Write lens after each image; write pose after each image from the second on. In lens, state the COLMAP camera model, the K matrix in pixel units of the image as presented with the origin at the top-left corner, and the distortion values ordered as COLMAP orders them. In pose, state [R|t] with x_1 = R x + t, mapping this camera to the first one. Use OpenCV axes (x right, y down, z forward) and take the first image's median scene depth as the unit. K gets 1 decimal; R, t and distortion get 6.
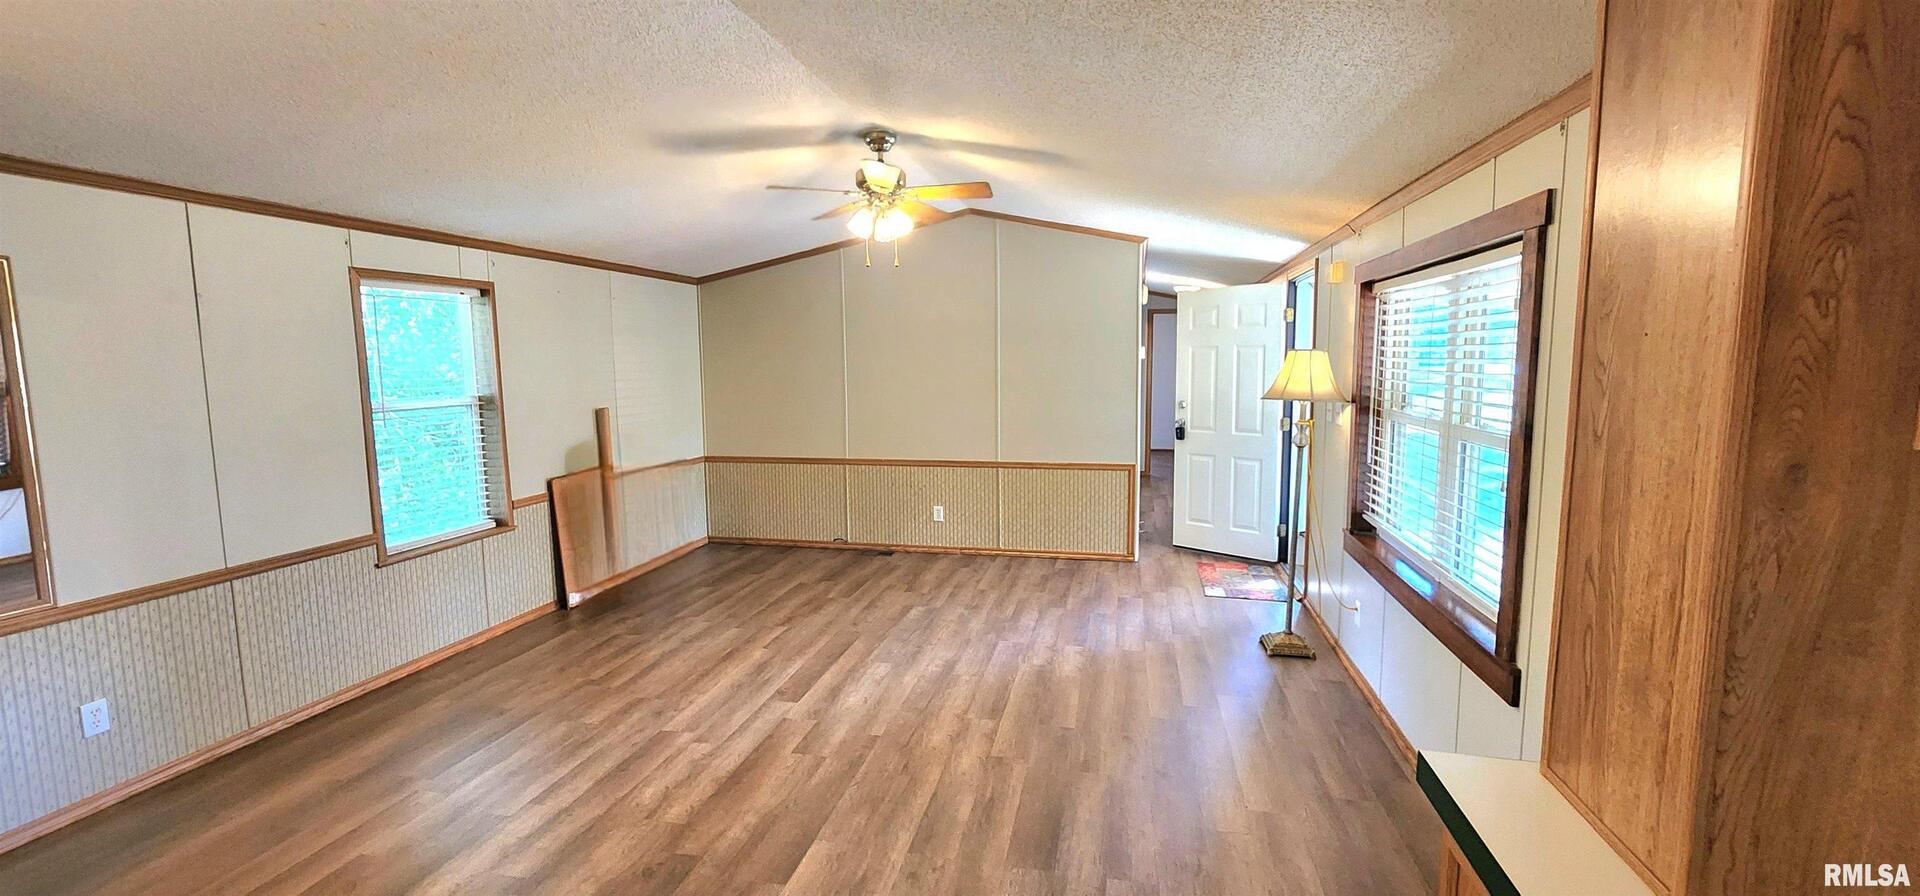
lens RADIAL K [[792.7, 0, 960.7], [0, 792.7, 446.8], [0, 0, 1]] dist [-0.001438, -0.000203]
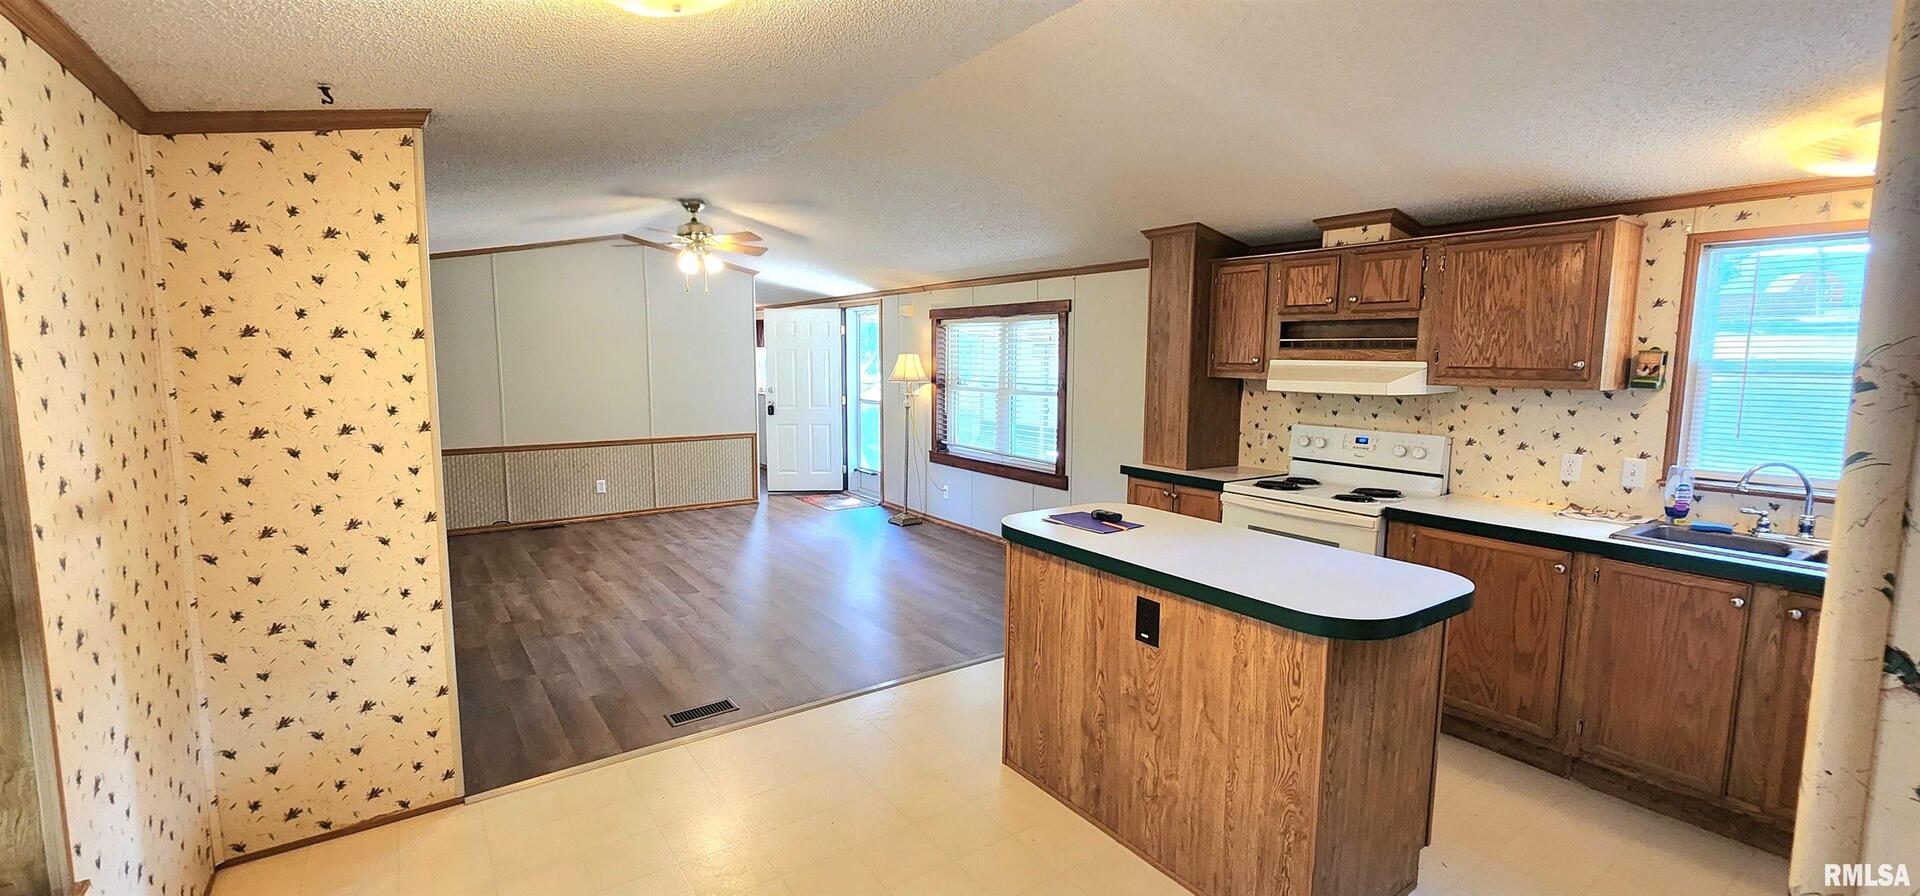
lens RADIAL K [[792.7, 0, 952.8], [0, 792.7, 444.7], [0, 0, 1]] dist [-0.001438, -0.000203]
pose [[0.677875, -0.070720, 0.731768, -0.946004], [0.070885, 0.997012, 0.030689, 0.041529], [-0.731751, 0.031068, 0.680863, -0.341102]]
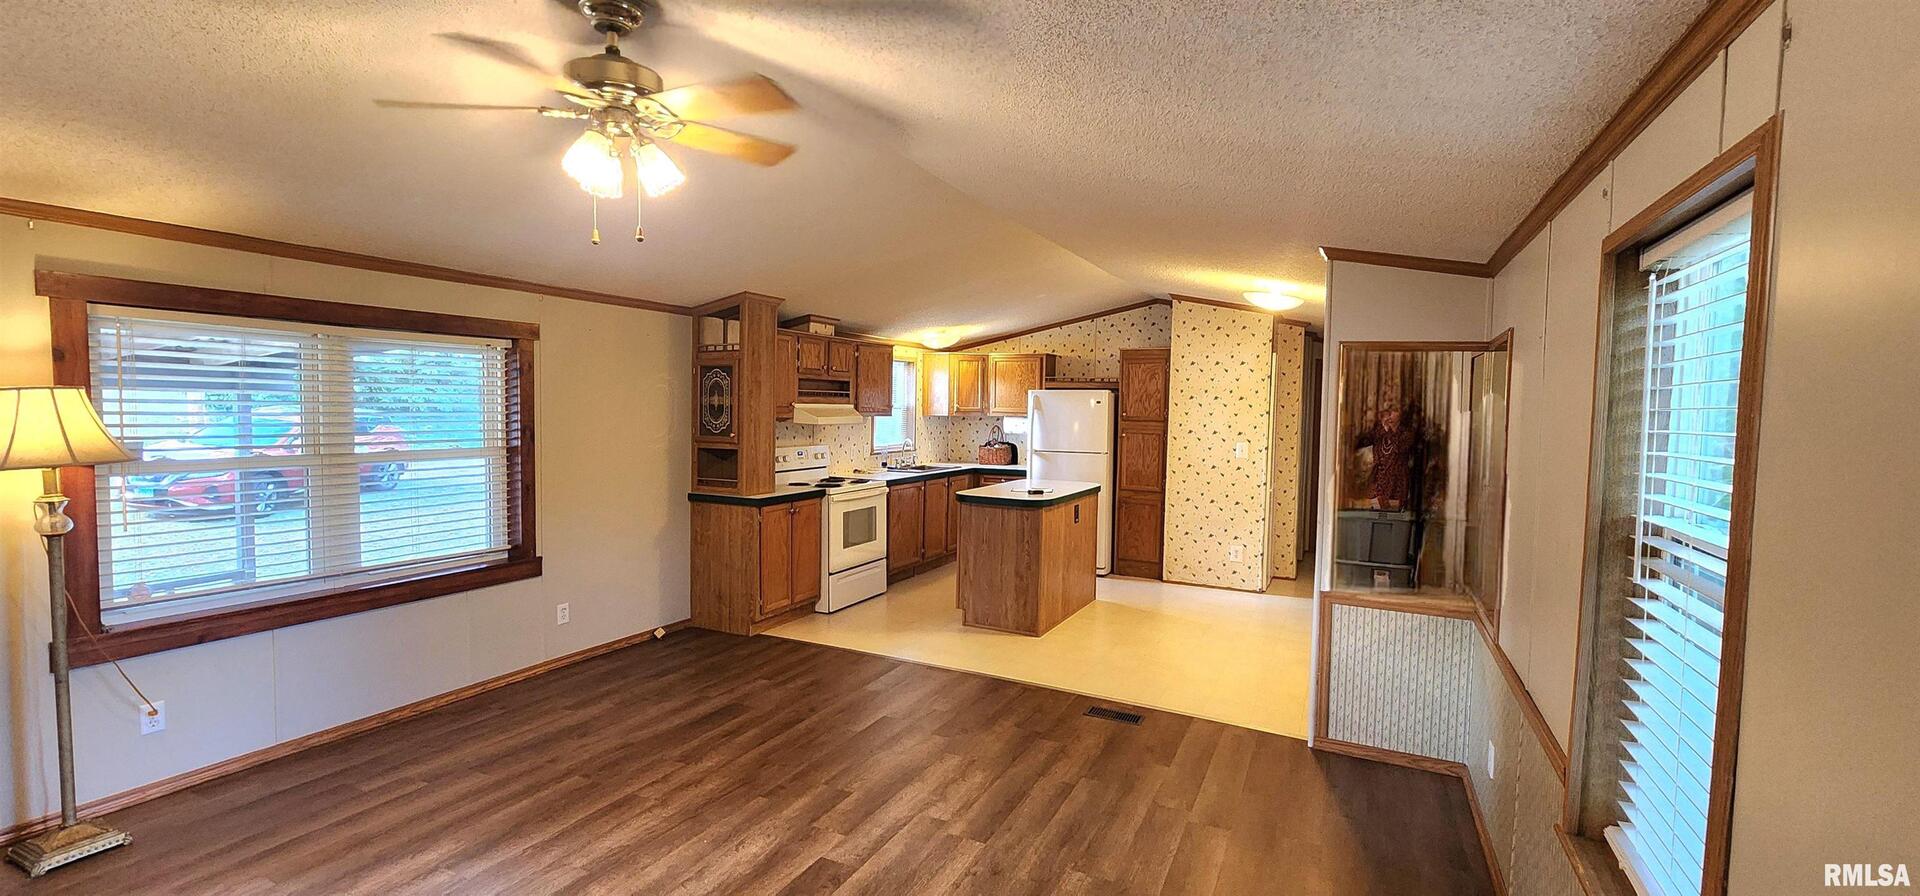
lens RADIAL K [[792.7, 0, 960.4], [0, 792.7, 448.2], [0, 0, 1]] dist [-0.001438, -0.000203]
pose [[-0.969480, -0.023433, 0.244049, -0.517696], [0.017534, 0.986246, 0.164351, -0.191621], [-0.244544, 0.163614, -0.955735, 1.647936]]
